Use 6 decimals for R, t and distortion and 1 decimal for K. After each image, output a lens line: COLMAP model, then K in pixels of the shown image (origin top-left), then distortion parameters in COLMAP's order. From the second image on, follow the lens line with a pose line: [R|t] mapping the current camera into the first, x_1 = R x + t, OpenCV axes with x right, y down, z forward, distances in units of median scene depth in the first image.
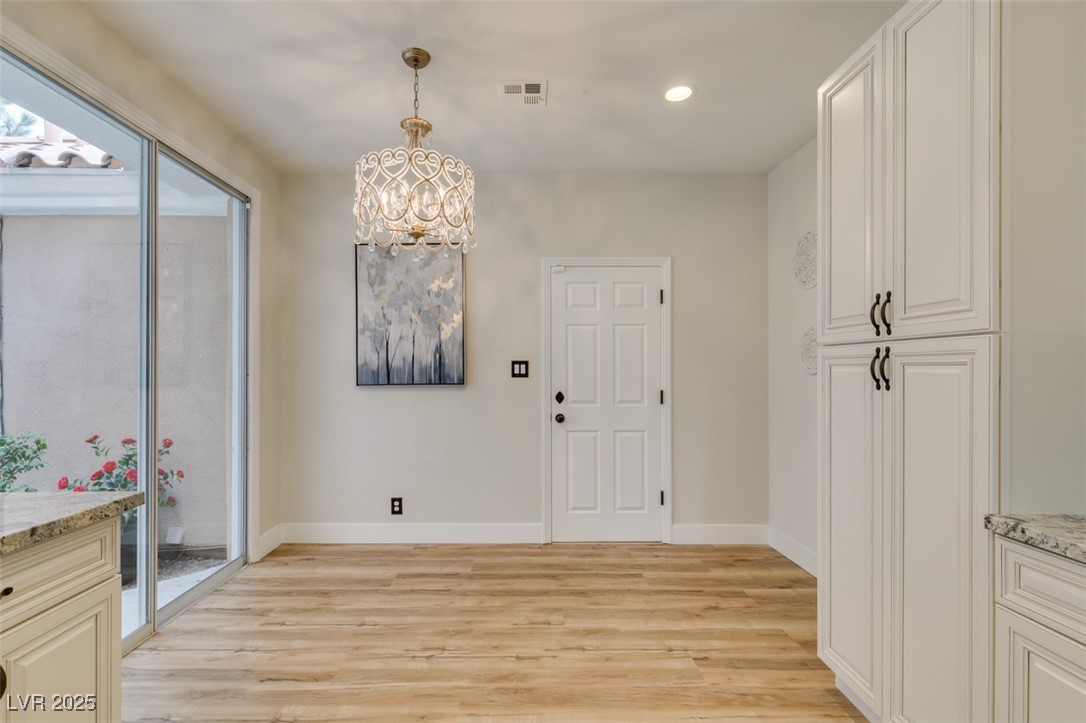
lens RADIAL K [[485.6, 0, 525.0], [0, 485.6, 369.3], [0, 0, 1]] dist [-0.002502, -0.000321]
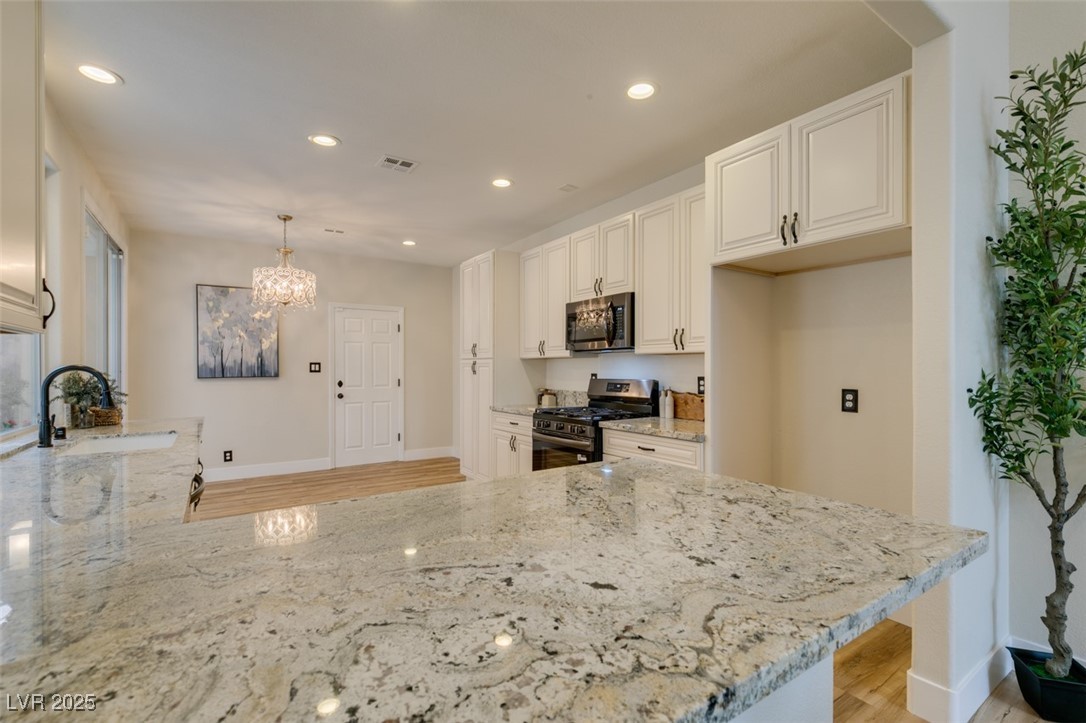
lens RADIAL K [[485.6, 0, 541.1], [0, 485.6, 368.3], [0, 0, 1]] dist [-0.002502, -0.000321]
pose [[0.832225, -0.002000, 0.554435, -0.294211], [-0.000659, 0.999989, 0.004597, -0.005742], [-0.554438, -0.004191, 0.832215, -0.844021]]
